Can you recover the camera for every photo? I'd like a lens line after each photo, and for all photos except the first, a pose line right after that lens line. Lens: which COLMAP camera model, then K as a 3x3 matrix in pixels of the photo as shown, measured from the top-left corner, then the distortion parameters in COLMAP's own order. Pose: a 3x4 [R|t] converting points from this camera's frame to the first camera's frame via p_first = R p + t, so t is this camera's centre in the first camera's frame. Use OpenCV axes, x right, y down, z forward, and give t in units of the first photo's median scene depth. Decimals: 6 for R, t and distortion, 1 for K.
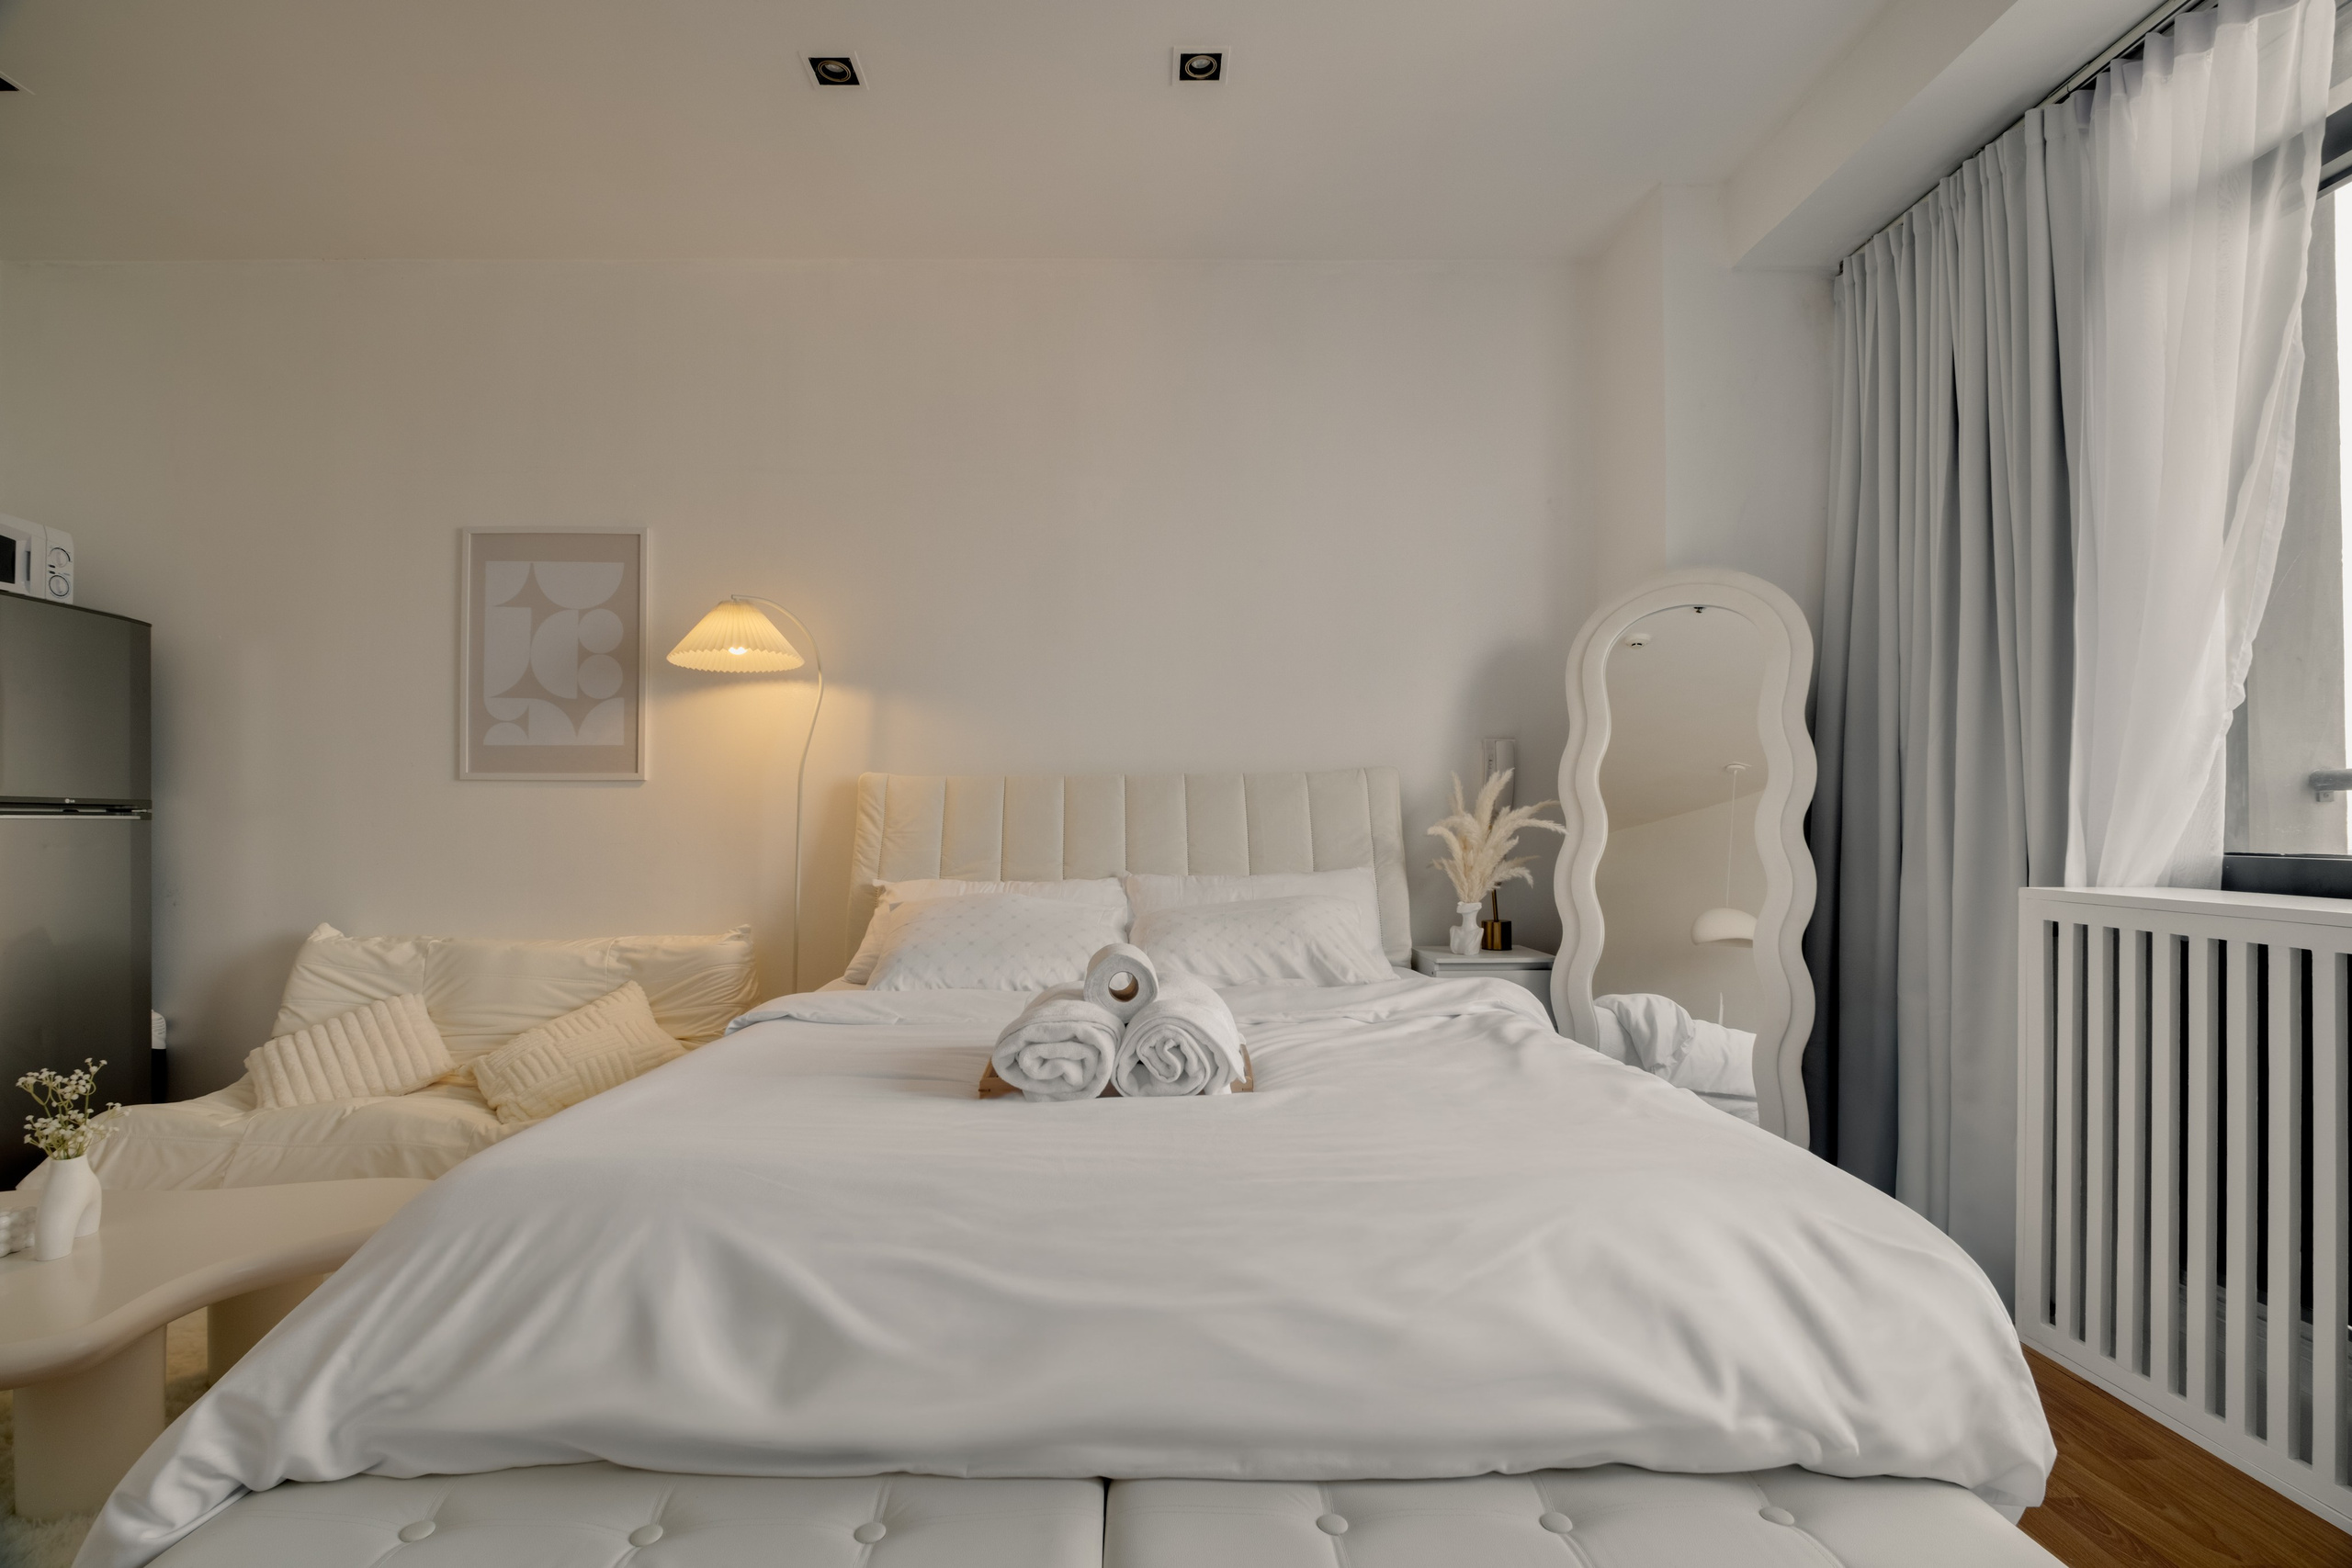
lens RADIAL K [[1053.4, 0, 1150.4], [0, 1053.4, 816.9], [0, 0, 1]] dist [-0.006462, -0.003236]
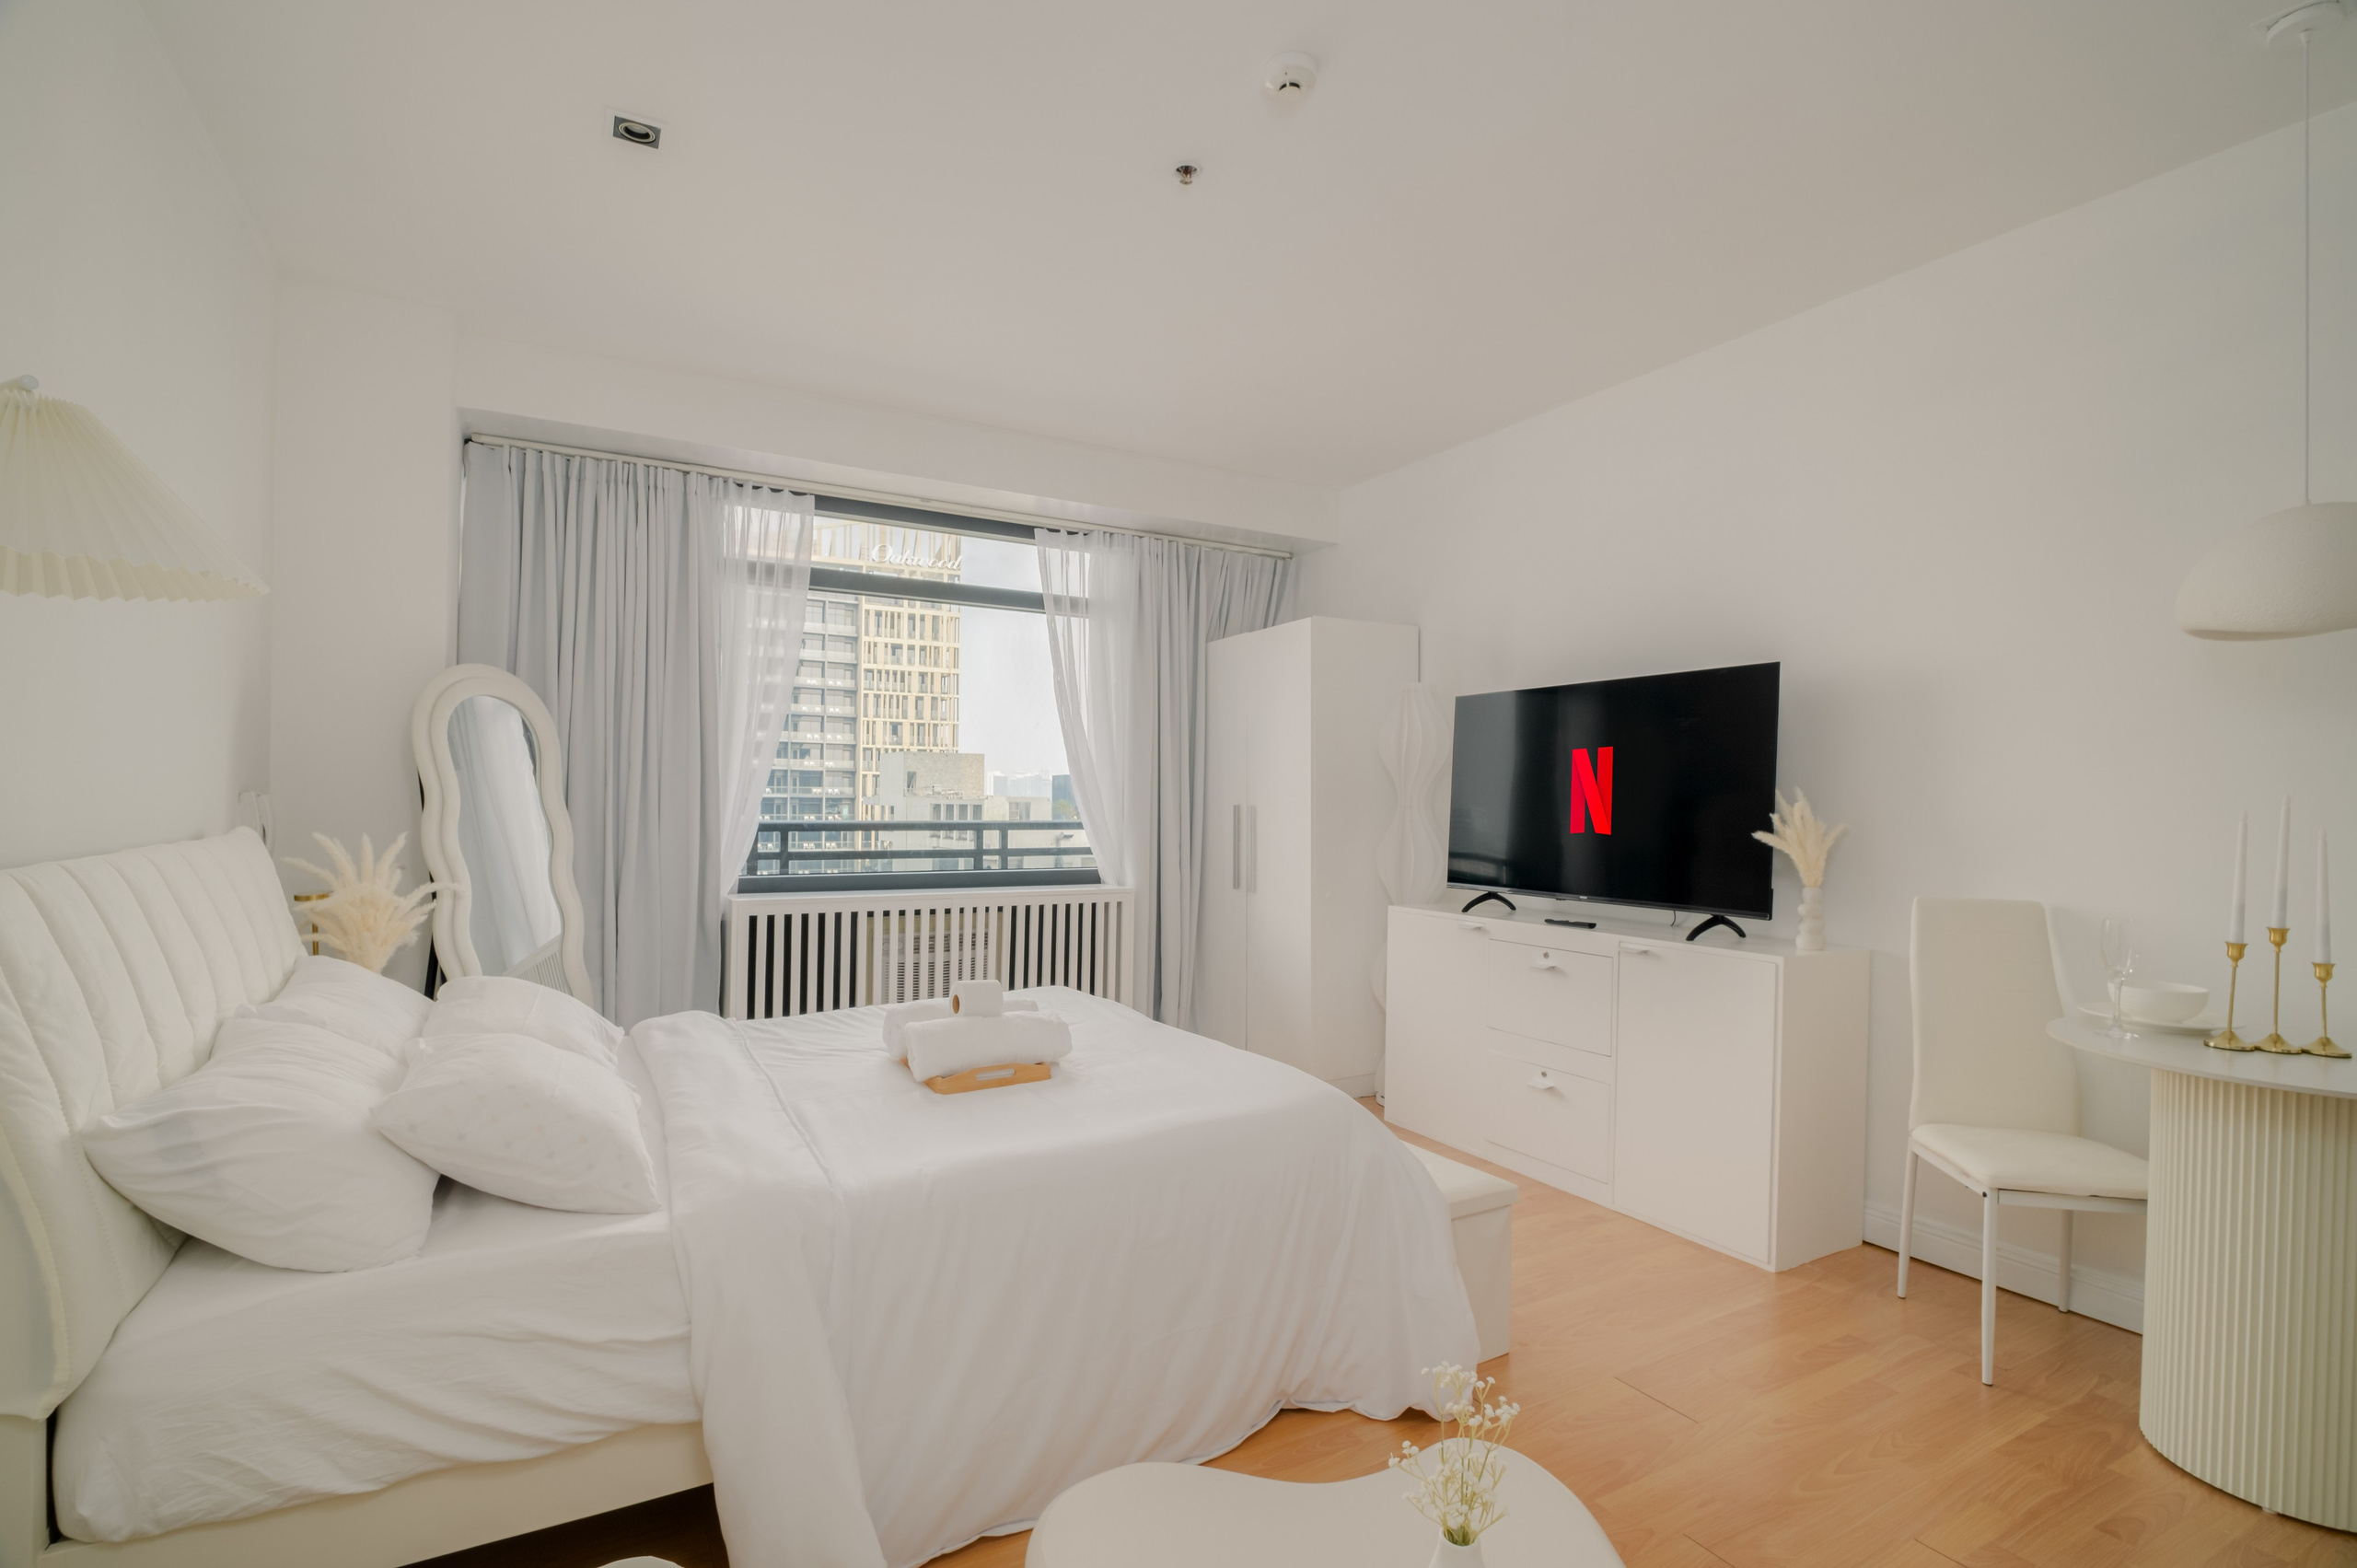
lens RADIAL K [[1077.1, 0, 1163.2], [0, 1077.1, 787.9], [0, 0, 1]] dist [-0.004661, -0.004660]
pose [[-0.463444, 0.011903, 0.886046, -0.867432], [-0.009832, 0.999779, -0.018574, -0.073641], [-0.886072, -0.017320, -0.463225, 0.821631]]
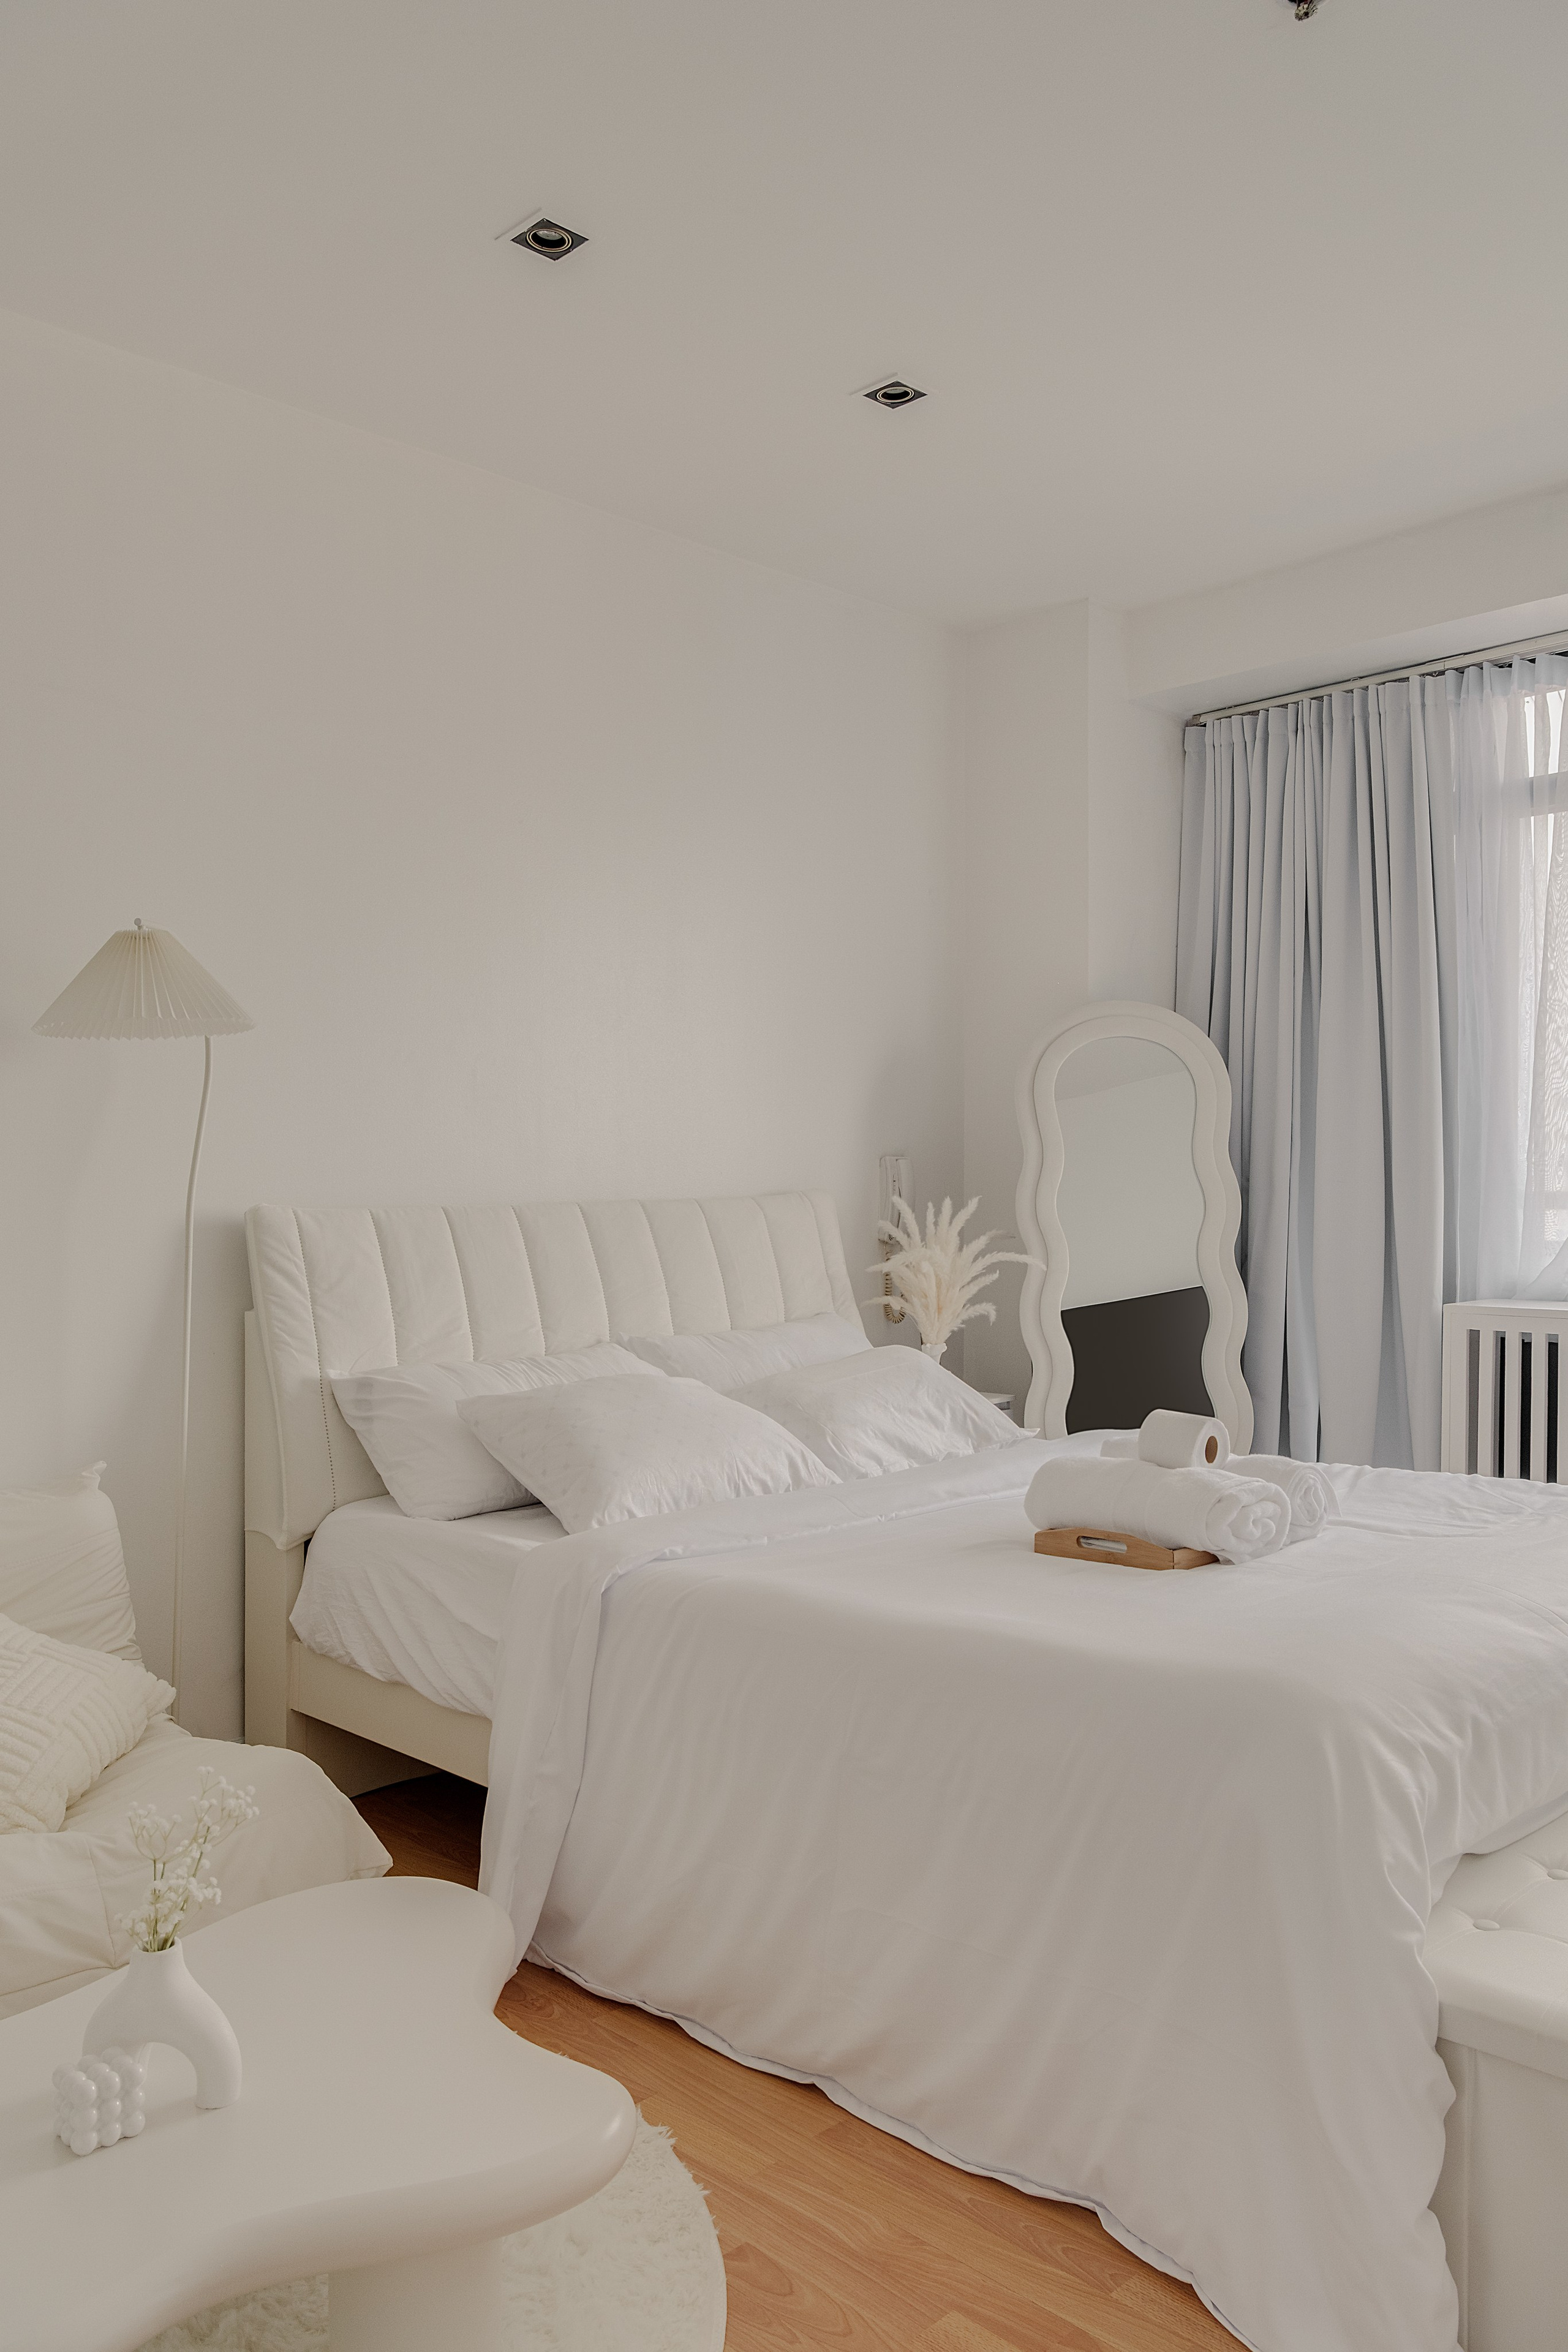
lens RADIAL K [[1717.7, 0, 777.9], [0, 1717.7, 1161.9], [0, 0, 1]] dist [0.002361, -0.004202]
pose [[0.724496, 0.007552, 0.689238, -0.806988], [0.005006, 0.999856, -0.016218, -0.051745], [-0.689261, 0.015201, 0.724354, 0.026290]]
